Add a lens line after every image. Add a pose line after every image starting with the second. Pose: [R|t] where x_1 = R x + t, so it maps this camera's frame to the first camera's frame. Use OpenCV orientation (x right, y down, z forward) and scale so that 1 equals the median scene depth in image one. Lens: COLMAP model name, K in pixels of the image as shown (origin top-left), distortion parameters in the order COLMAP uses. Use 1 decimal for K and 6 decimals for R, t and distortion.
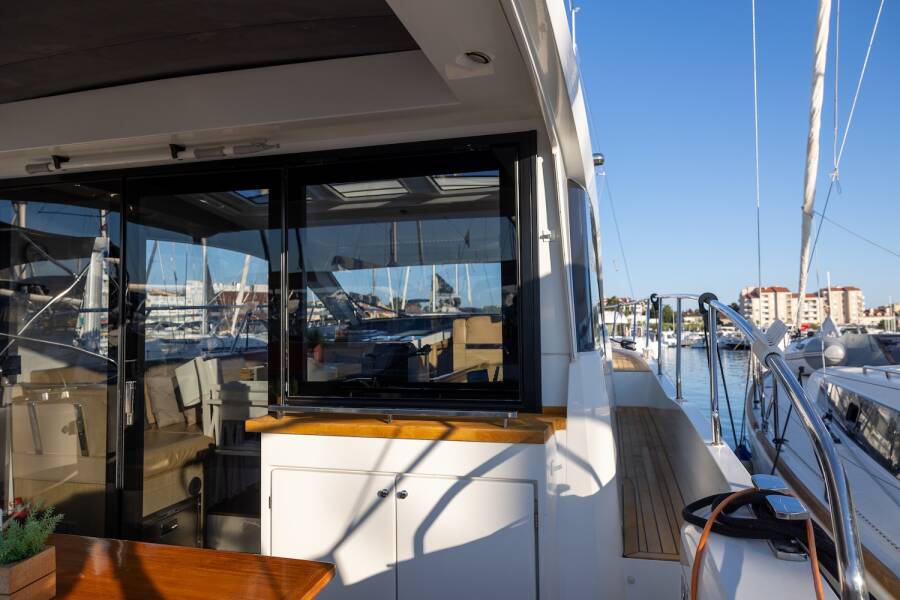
lens RADIAL K [[600.2, 0, 449.5], [0, 600.2, 297.2], [0, 0, 1]] dist [0.004907, 0.002568]
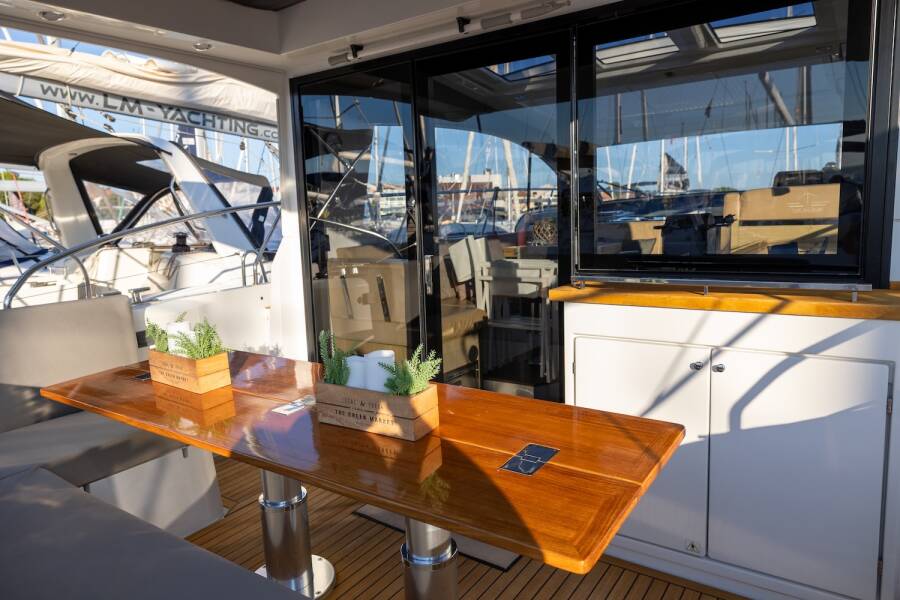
lens RADIAL K [[600.2, 0, 449.5], [0, 600.2, 297.2], [0, 0, 1]] dist [0.004907, 0.002568]
pose [[0.940312, 0.024315, -0.339443, -0.112913], [0.038434, 0.983475, 0.176917, 0.021829], [0.338135, -0.179404, 0.923839, -0.007446]]
